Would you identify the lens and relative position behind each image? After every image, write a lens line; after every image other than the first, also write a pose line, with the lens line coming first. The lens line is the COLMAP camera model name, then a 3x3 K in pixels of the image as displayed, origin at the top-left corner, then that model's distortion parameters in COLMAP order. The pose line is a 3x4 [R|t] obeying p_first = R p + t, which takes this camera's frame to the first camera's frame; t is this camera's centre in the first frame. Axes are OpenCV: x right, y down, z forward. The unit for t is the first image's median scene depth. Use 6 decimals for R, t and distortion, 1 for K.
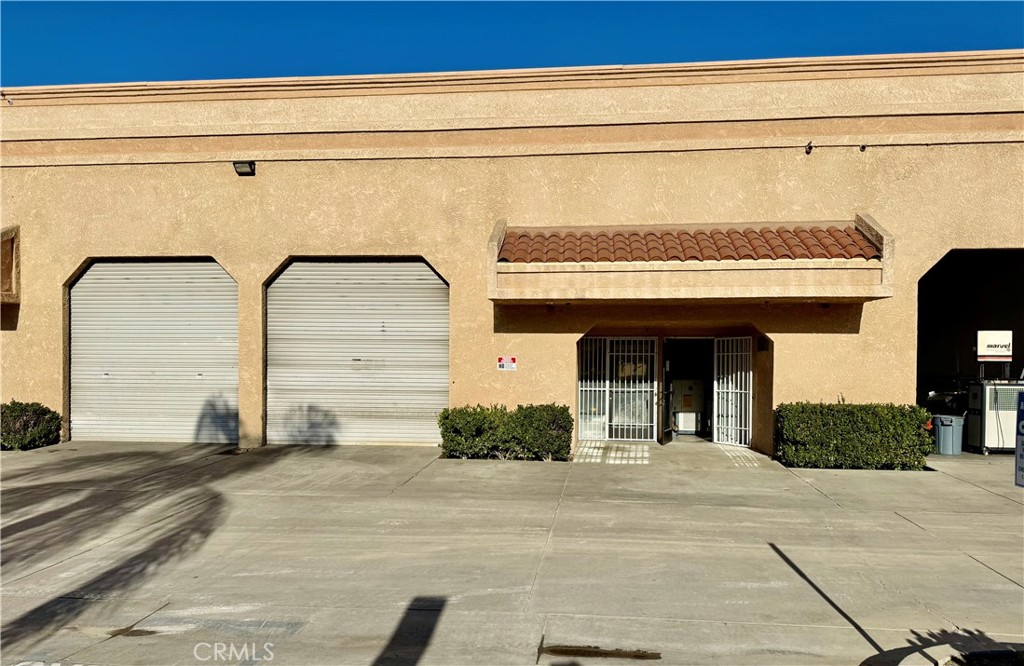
lens RADIAL K [[708.0, 0, 523.4], [0, 708.0, 378.9], [0, 0, 1]] dist [0.055719, -0.058066]
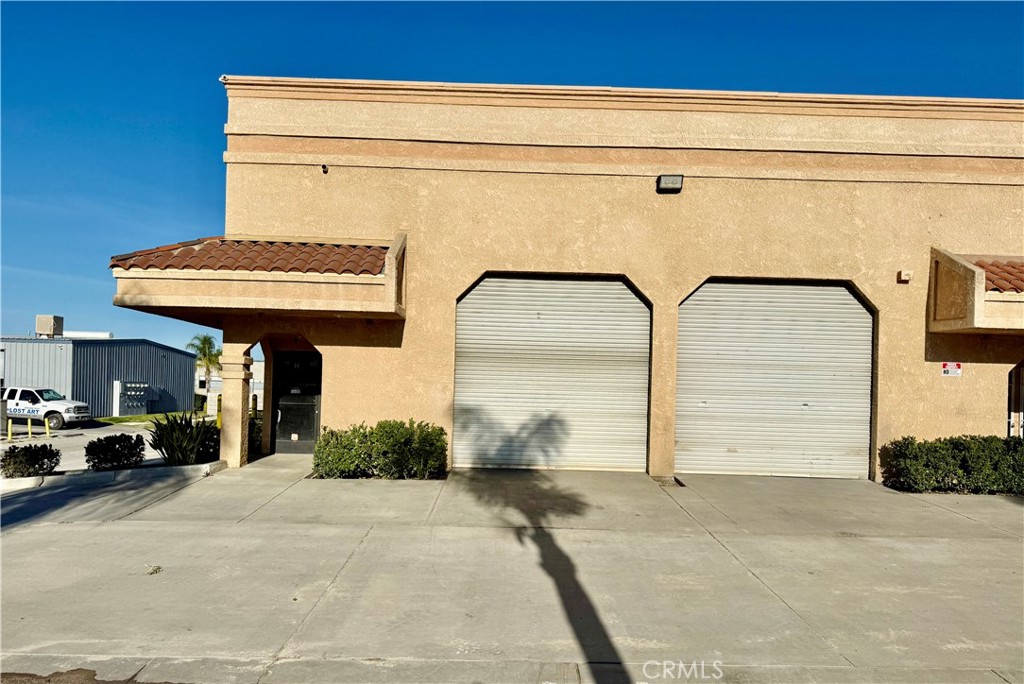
lens RADIAL K [[706.7, 0, 495.1], [0, 706.7, 387.6], [0, 0, 1]] dist [0.057843, -0.052848]
pose [[0.991279, 0.017395, 0.130630, -0.731536], [-0.016159, 0.999814, -0.010511, -0.008897], [-0.130789, 0.008309, 0.991375, 0.091617]]
